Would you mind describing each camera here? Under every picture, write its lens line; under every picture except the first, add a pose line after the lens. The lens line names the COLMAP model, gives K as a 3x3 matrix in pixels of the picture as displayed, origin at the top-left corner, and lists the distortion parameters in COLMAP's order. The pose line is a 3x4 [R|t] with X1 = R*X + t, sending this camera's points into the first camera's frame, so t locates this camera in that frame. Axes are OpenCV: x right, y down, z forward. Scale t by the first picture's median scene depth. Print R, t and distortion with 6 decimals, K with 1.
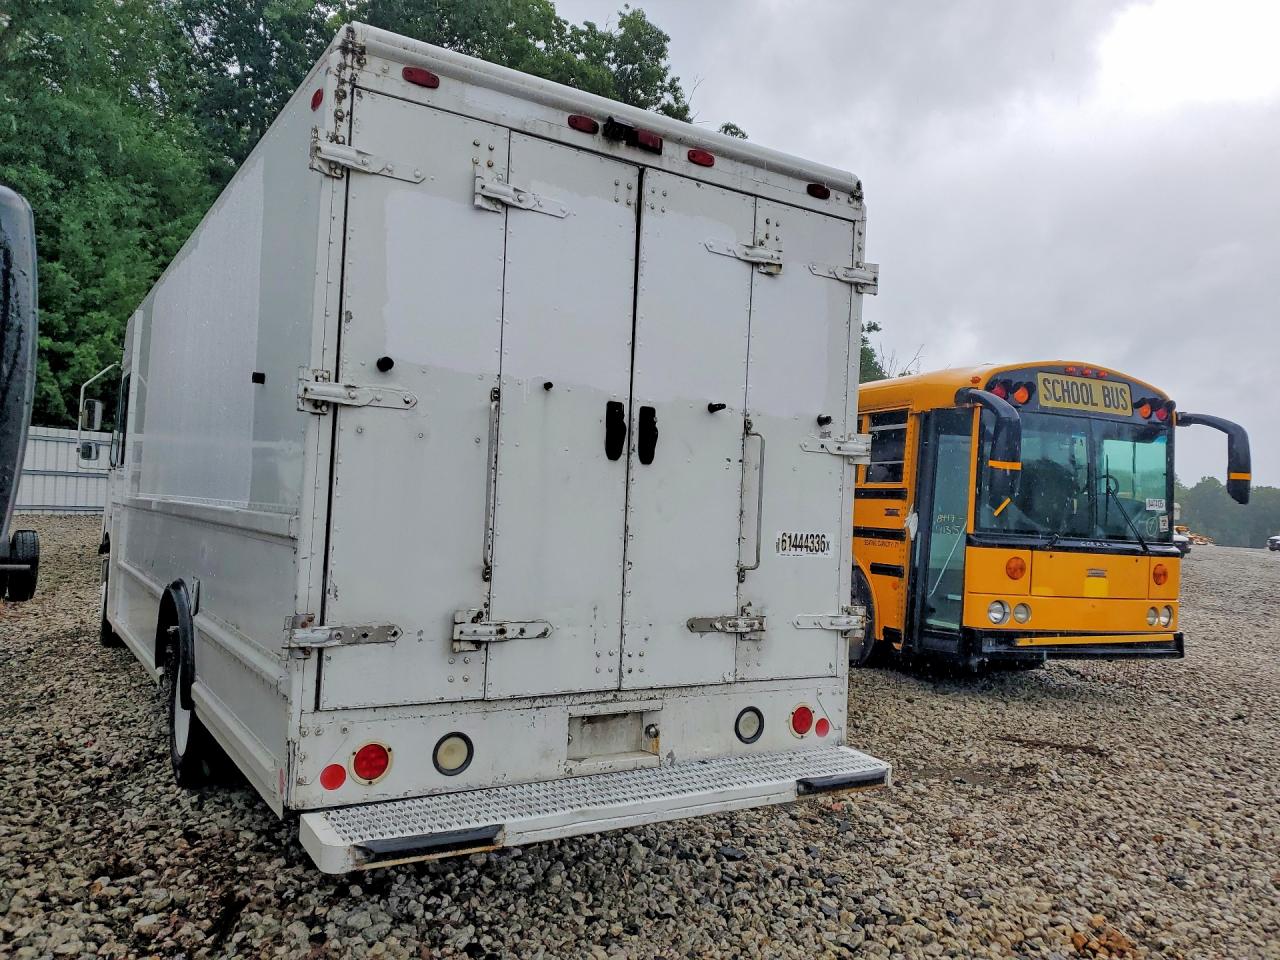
lens RADIAL K [[994.0, 0, 637.1], [0, 994.0, 477.2], [0, 0, 1]] dist [0.042275, -0.021927]
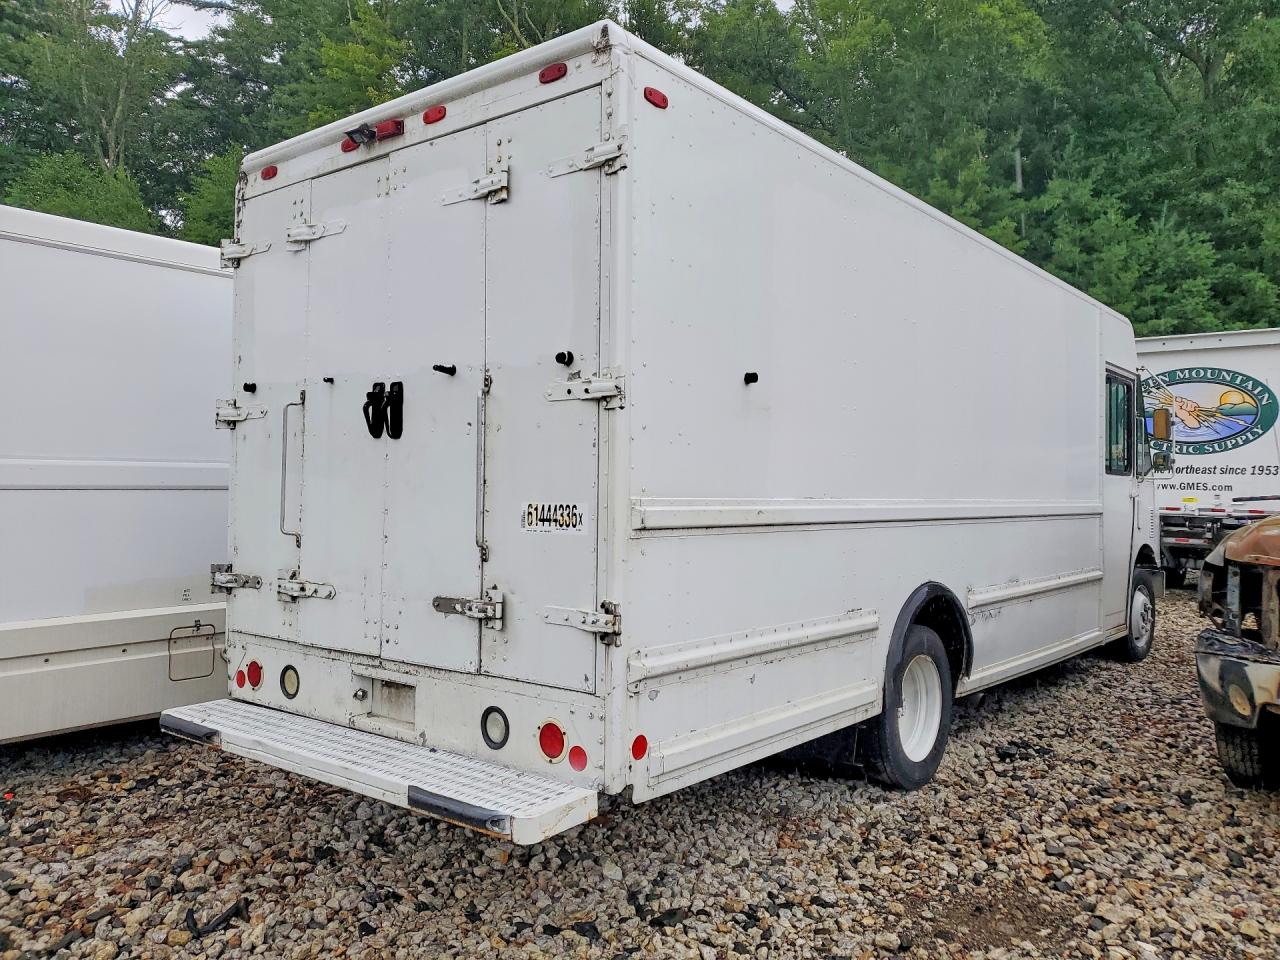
lens RADIAL K [[994.0, 0, 643.0], [0, 994.0, 470.1], [0, 0, 1]] dist [0.042275, -0.021927]
pose [[0.321922, -0.066497, -0.944428, 1.017991], [0.038739, 0.997620, -0.057037, 0.083668], [0.945973, -0.018224, 0.323732, 0.876636]]
